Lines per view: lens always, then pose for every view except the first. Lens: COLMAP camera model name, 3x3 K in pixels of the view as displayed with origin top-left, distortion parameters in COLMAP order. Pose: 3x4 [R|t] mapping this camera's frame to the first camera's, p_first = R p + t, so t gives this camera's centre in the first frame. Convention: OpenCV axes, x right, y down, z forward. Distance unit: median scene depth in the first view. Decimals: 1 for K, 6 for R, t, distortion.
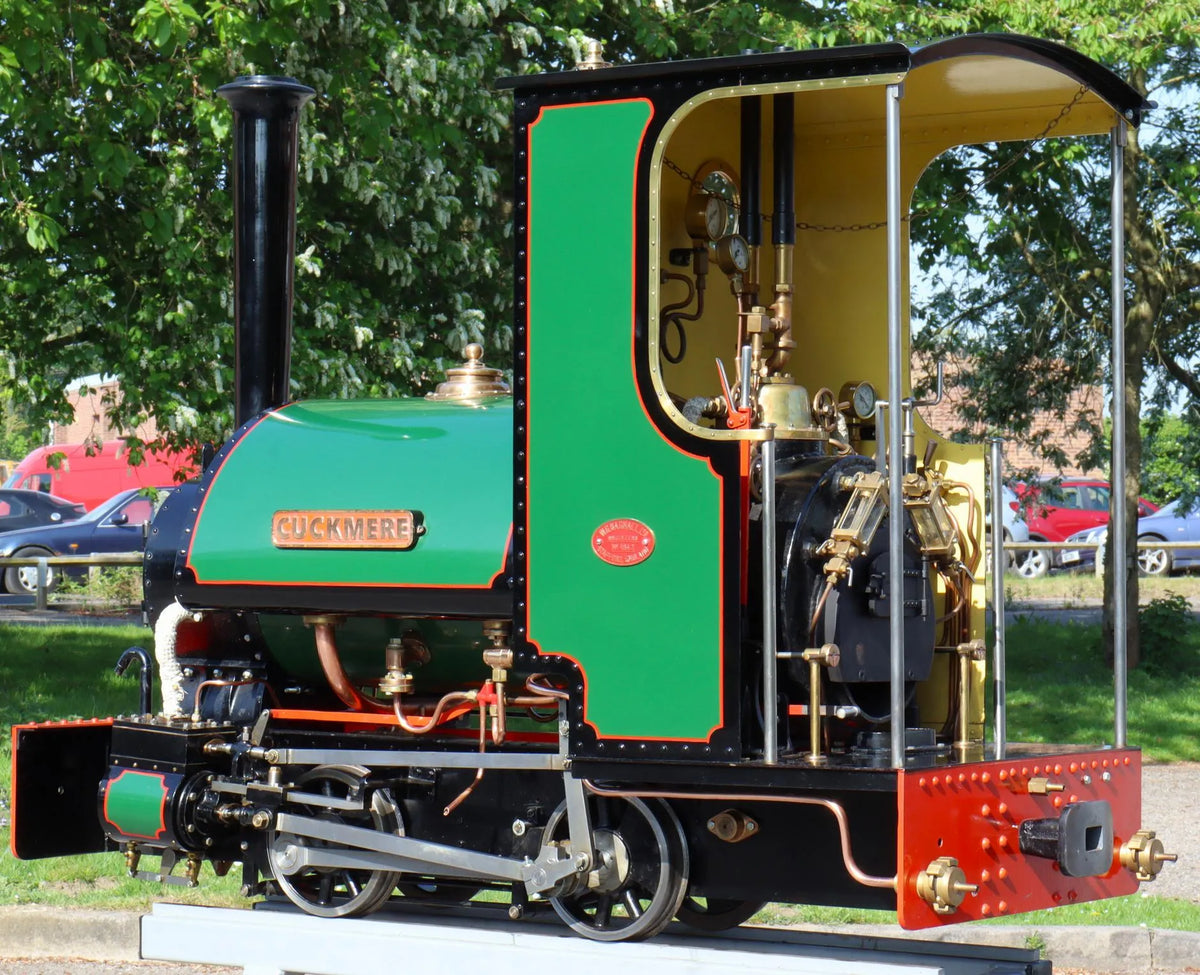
lens RADIAL K [[3338.2, 0, 600.0], [0, 3338.2, 487.5], [0, 0, 1]] dist [0.133065, 0.022560]
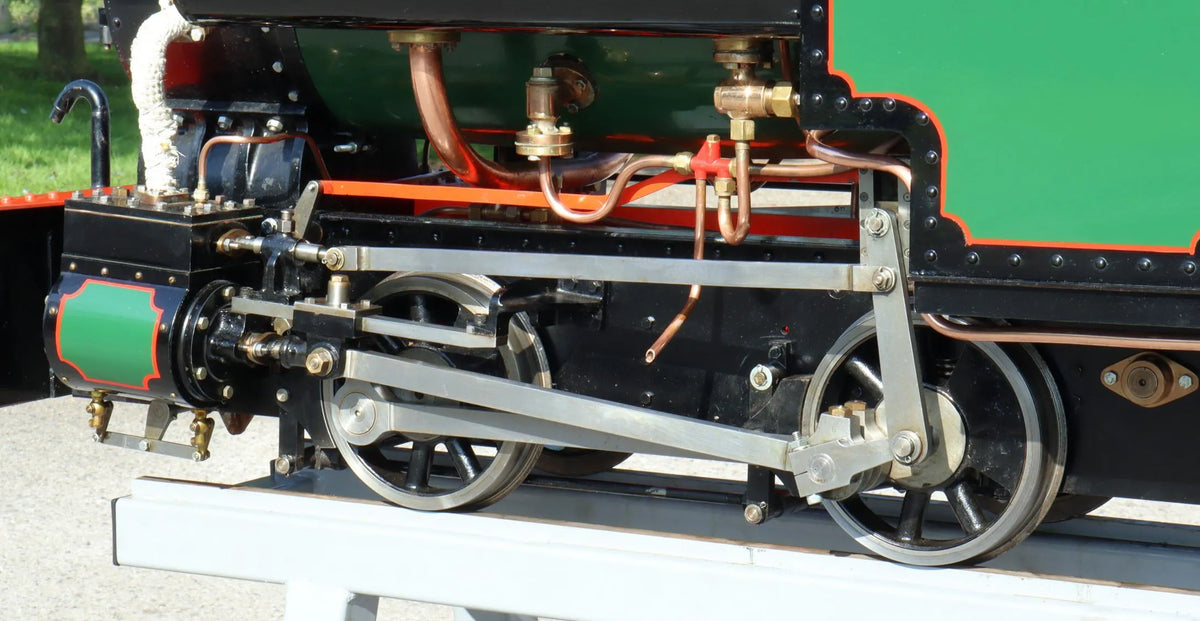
lens RADIAL K [[2872.8, 0, 600.8], [0, 2872.8, 271.7], [0, 0, 1]] dist [0.073828, 0.299622]
pose [[0.996206, -0.014050, 0.085888, -0.095172], [0.003404, 0.992418, 0.122862, 0.017691], [-0.086963, -0.122104, 0.988700, 0.473300]]
